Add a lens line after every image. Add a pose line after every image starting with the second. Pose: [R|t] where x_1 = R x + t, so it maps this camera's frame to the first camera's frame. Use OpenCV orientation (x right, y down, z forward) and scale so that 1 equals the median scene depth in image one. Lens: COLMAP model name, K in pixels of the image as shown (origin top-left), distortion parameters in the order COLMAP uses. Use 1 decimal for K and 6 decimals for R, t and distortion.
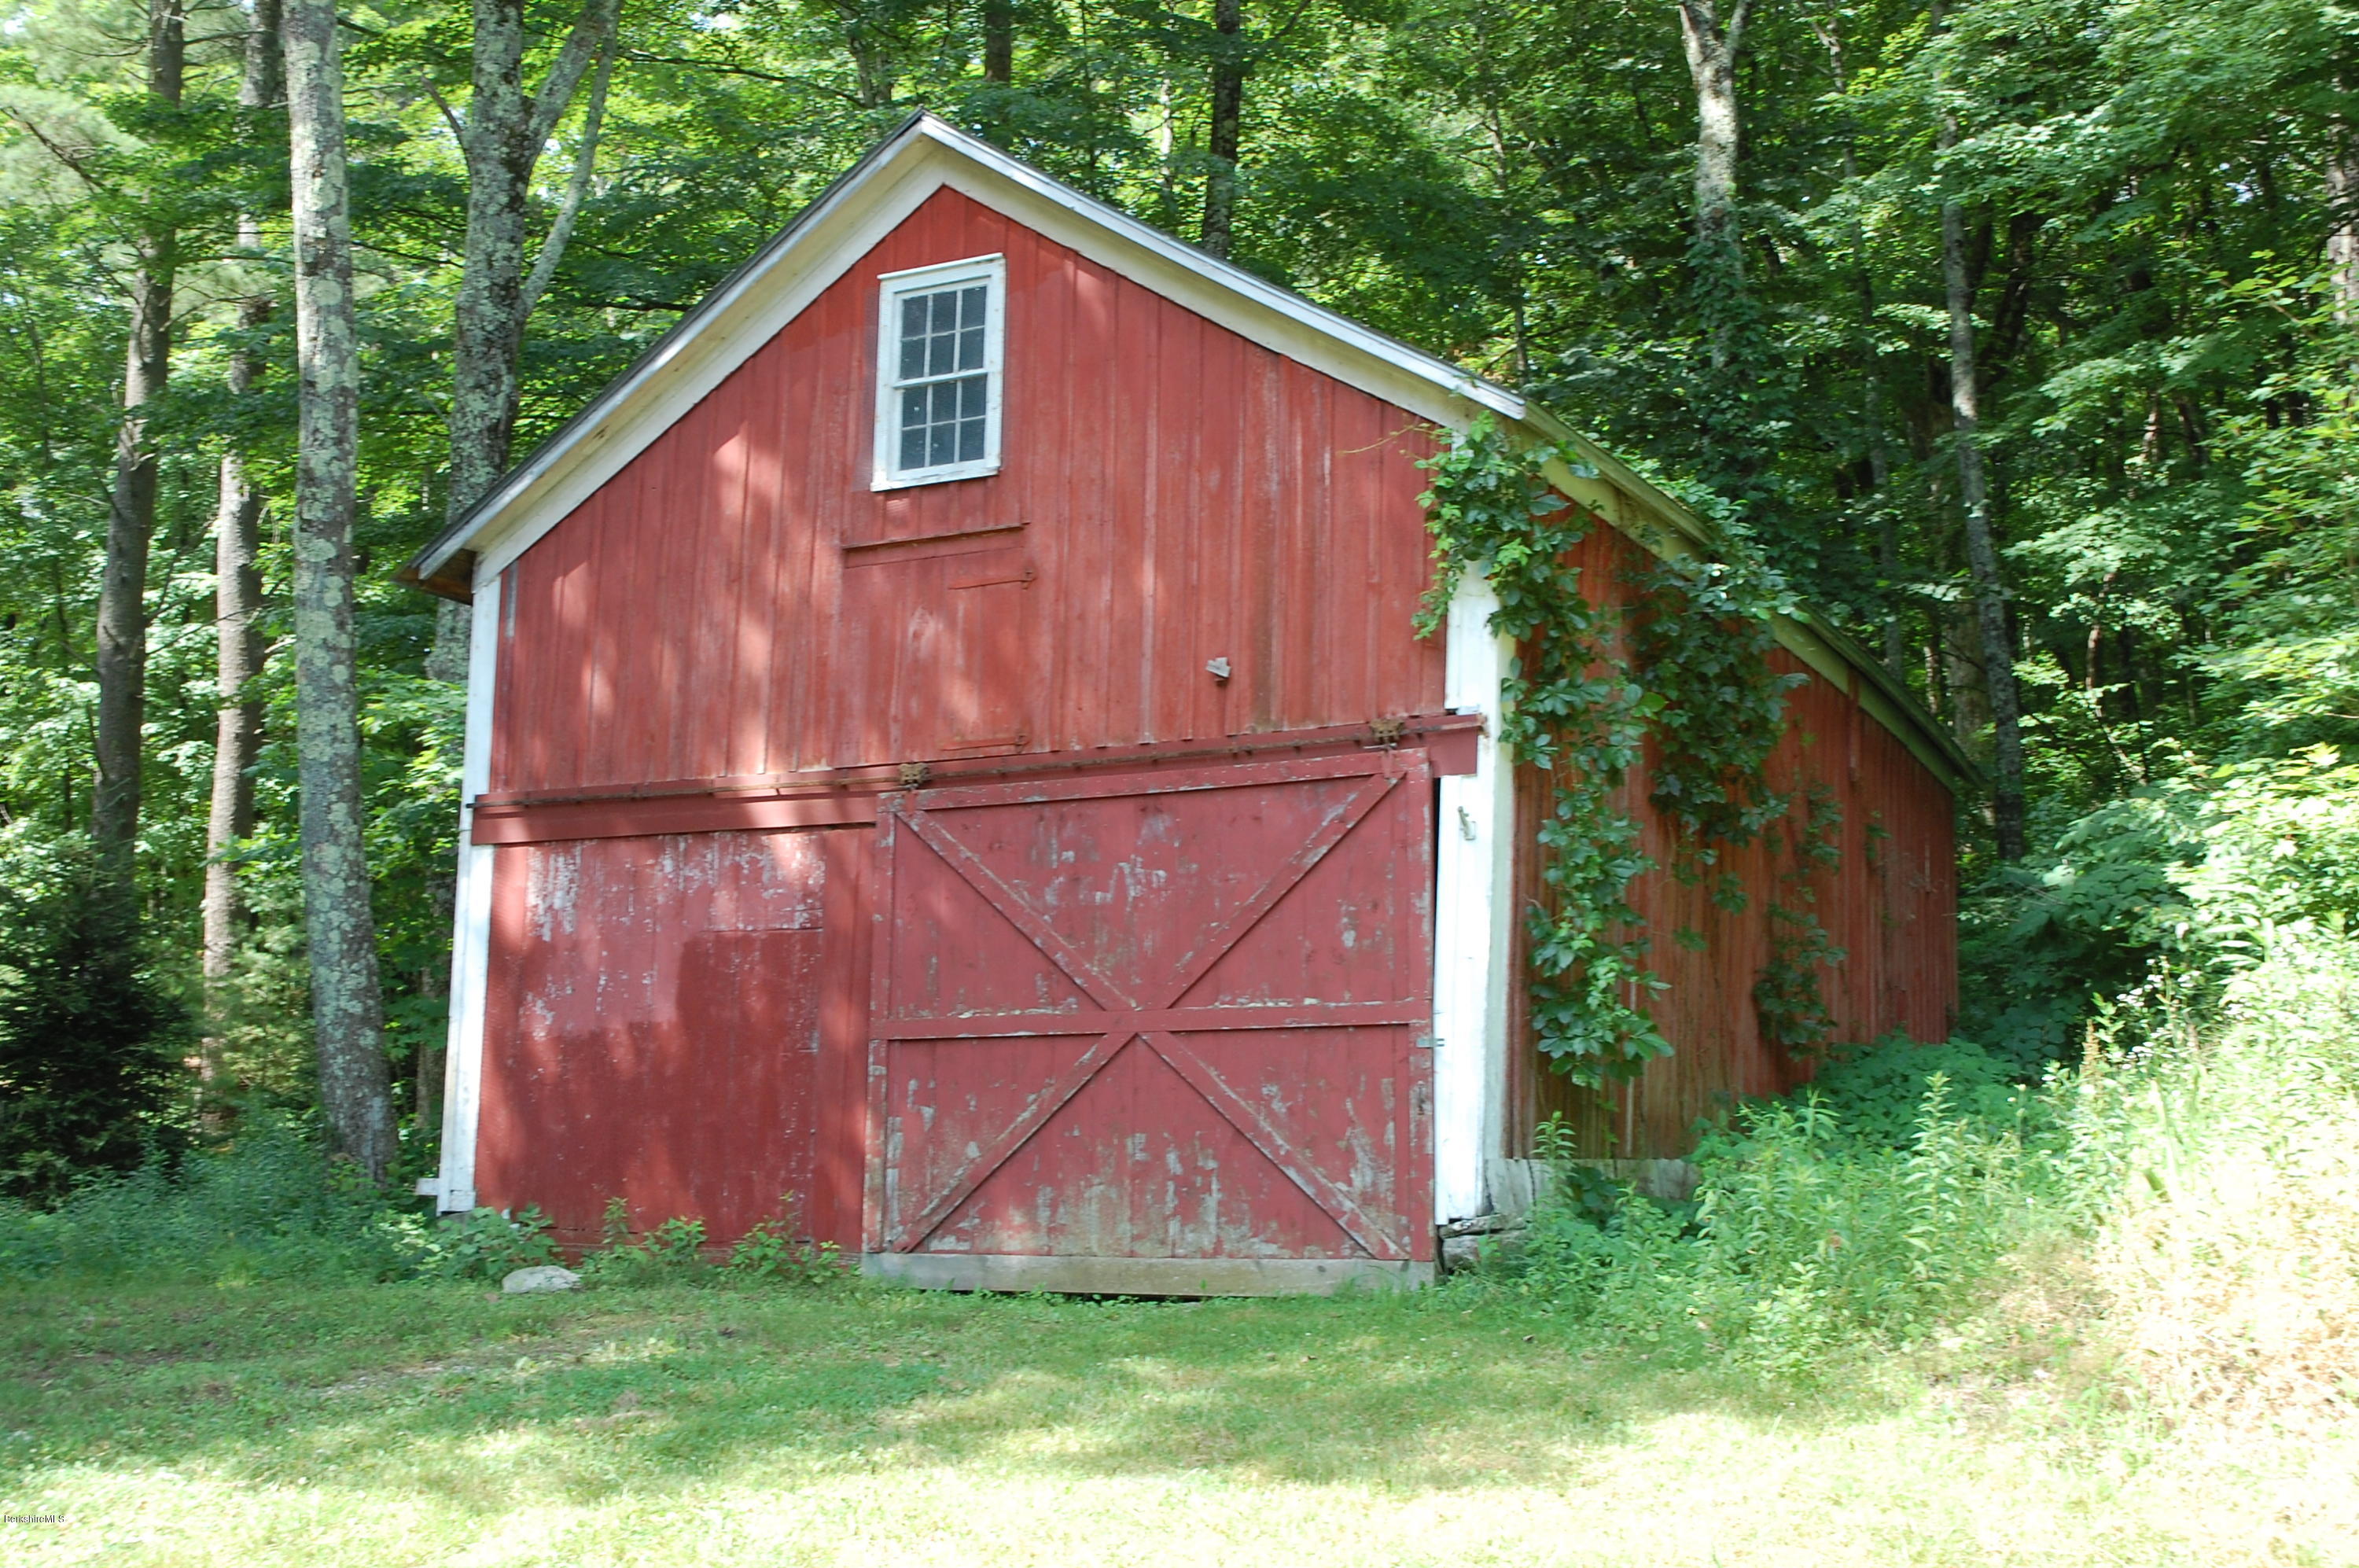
lens RADIAL K [[2645.6, 0, 1179.5], [0, 2645.6, 784.0], [0, 0, 1]] dist [-0.019032, -0.003389]
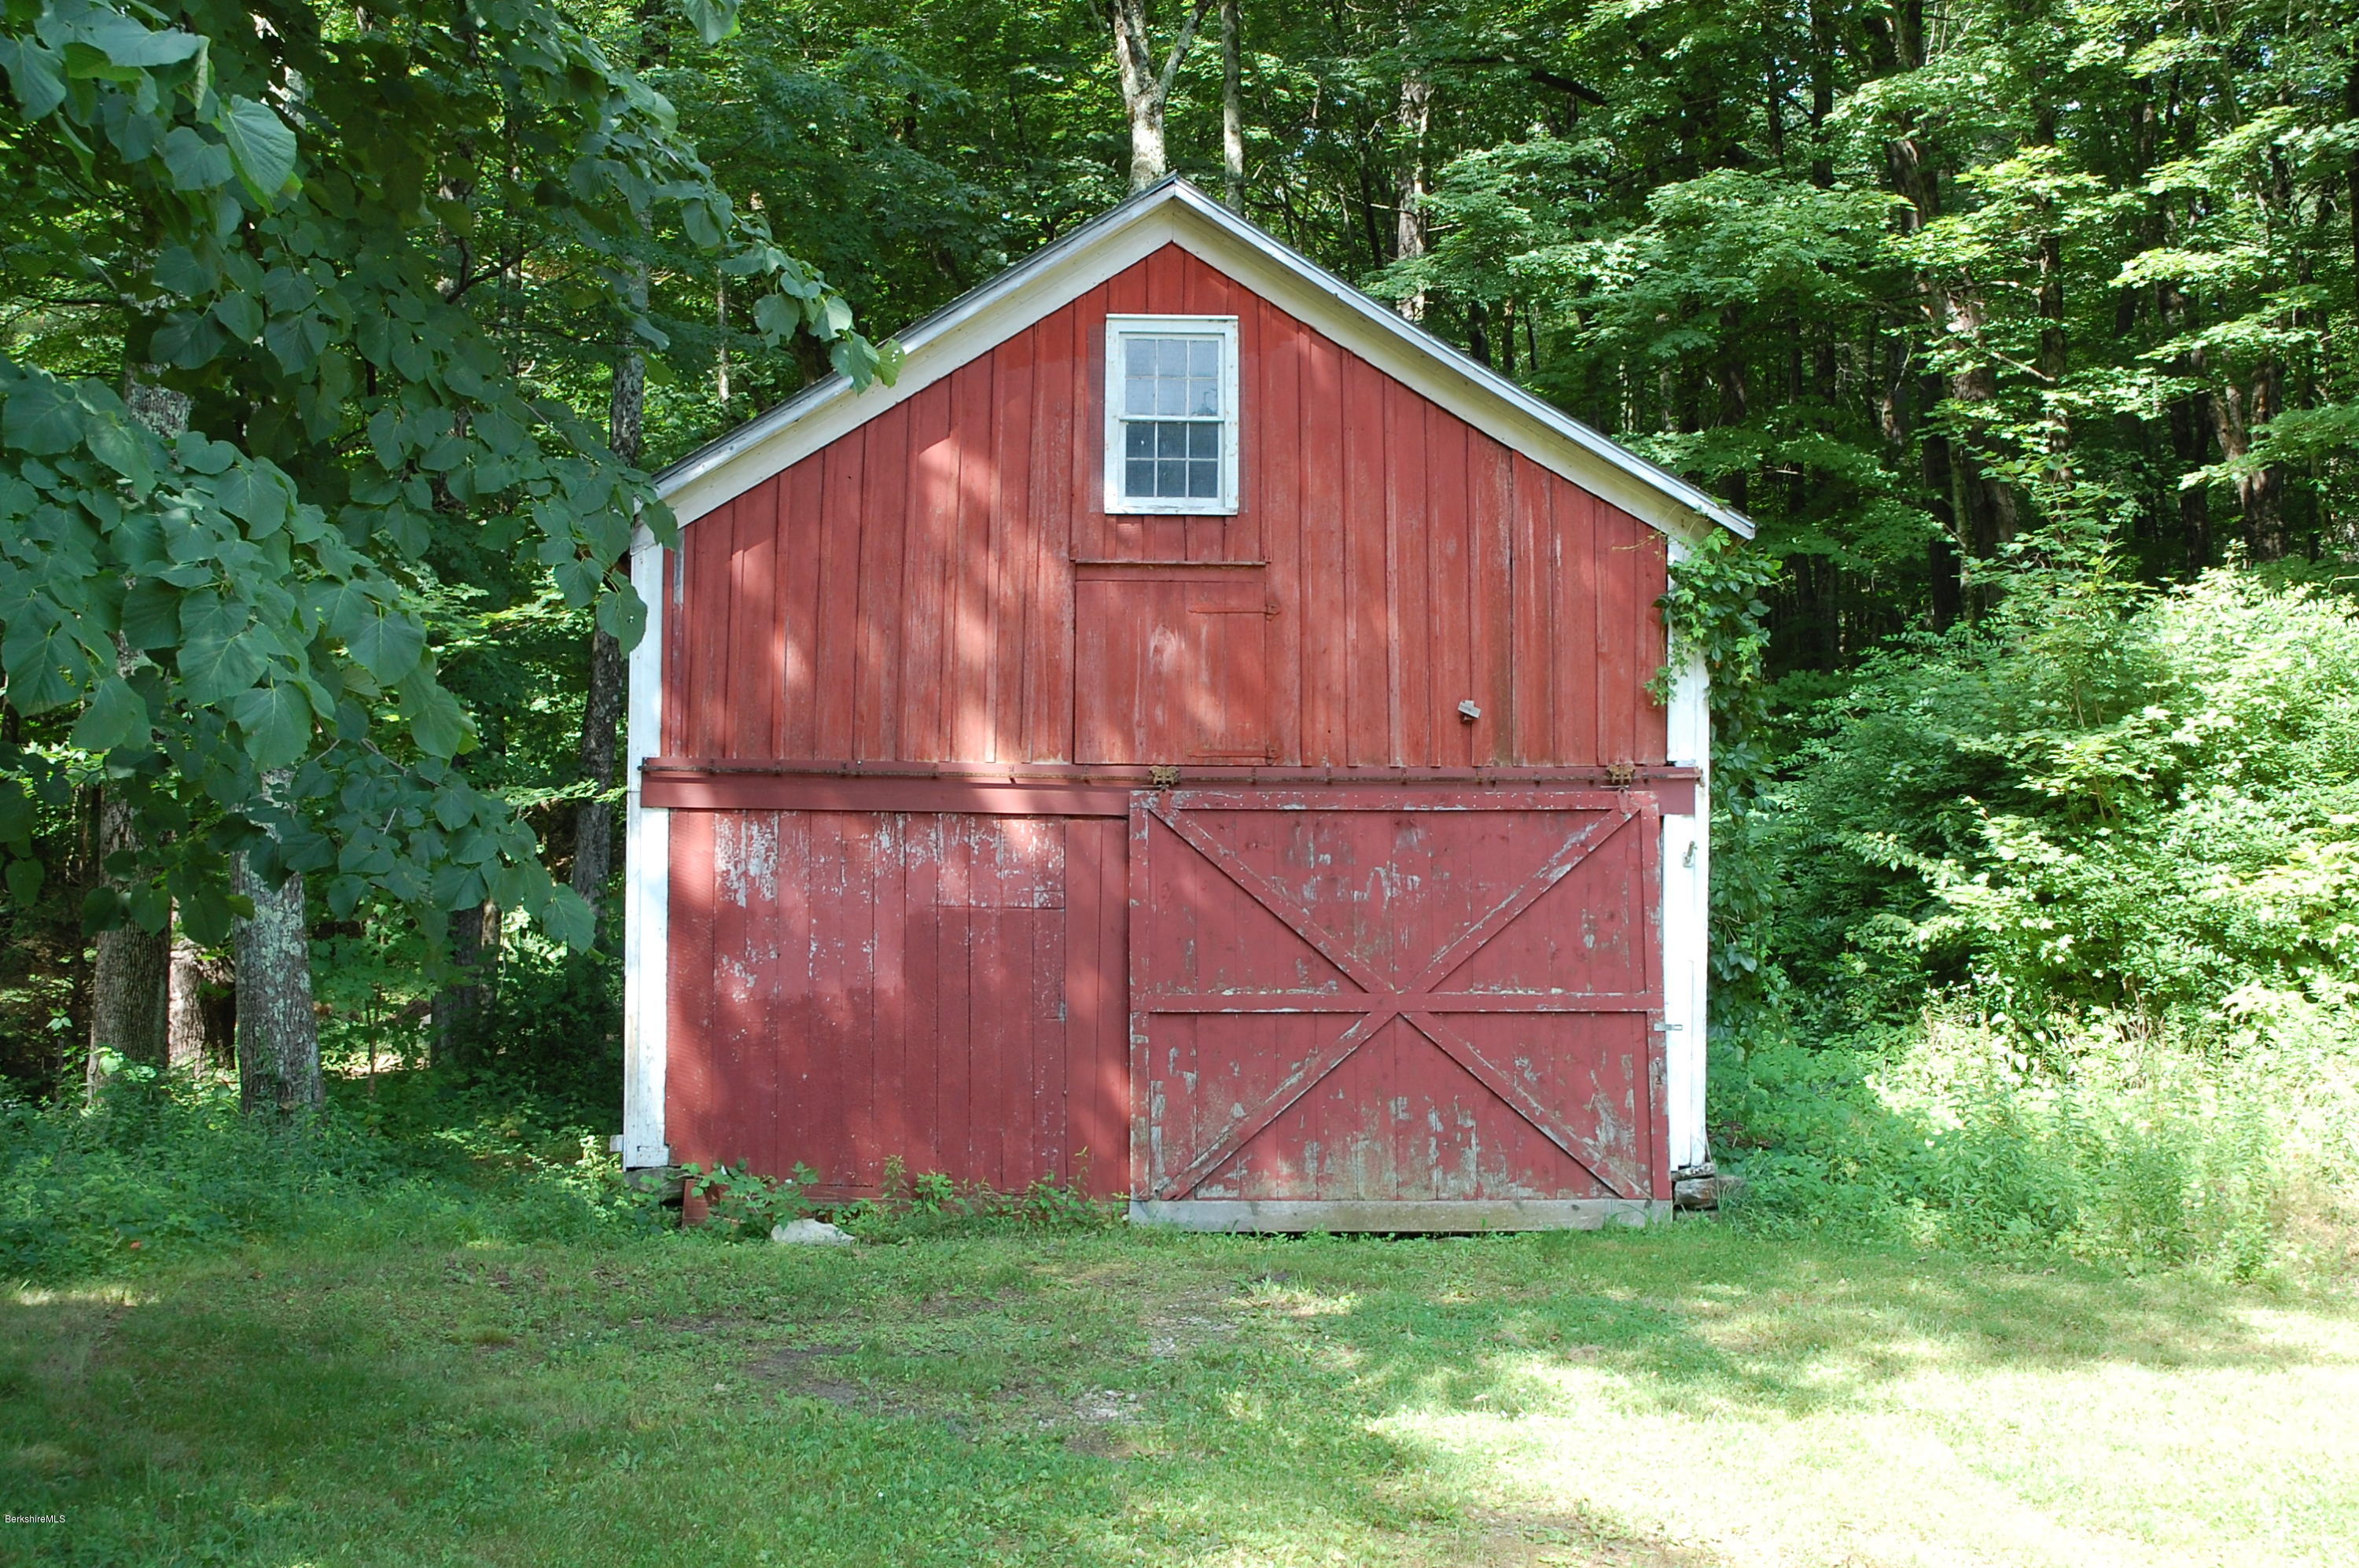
lens RADIAL K [[2645.6, 0, 1179.5], [0, 2645.6, 784.0], [0, 0, 1]] dist [-0.019032, -0.003389]
pose [[0.870789, 0.051301, 0.488974, -0.640905], [-0.073154, 0.996990, 0.025676, -0.029379], [-0.486185, -0.058129, 0.871920, 0.016609]]
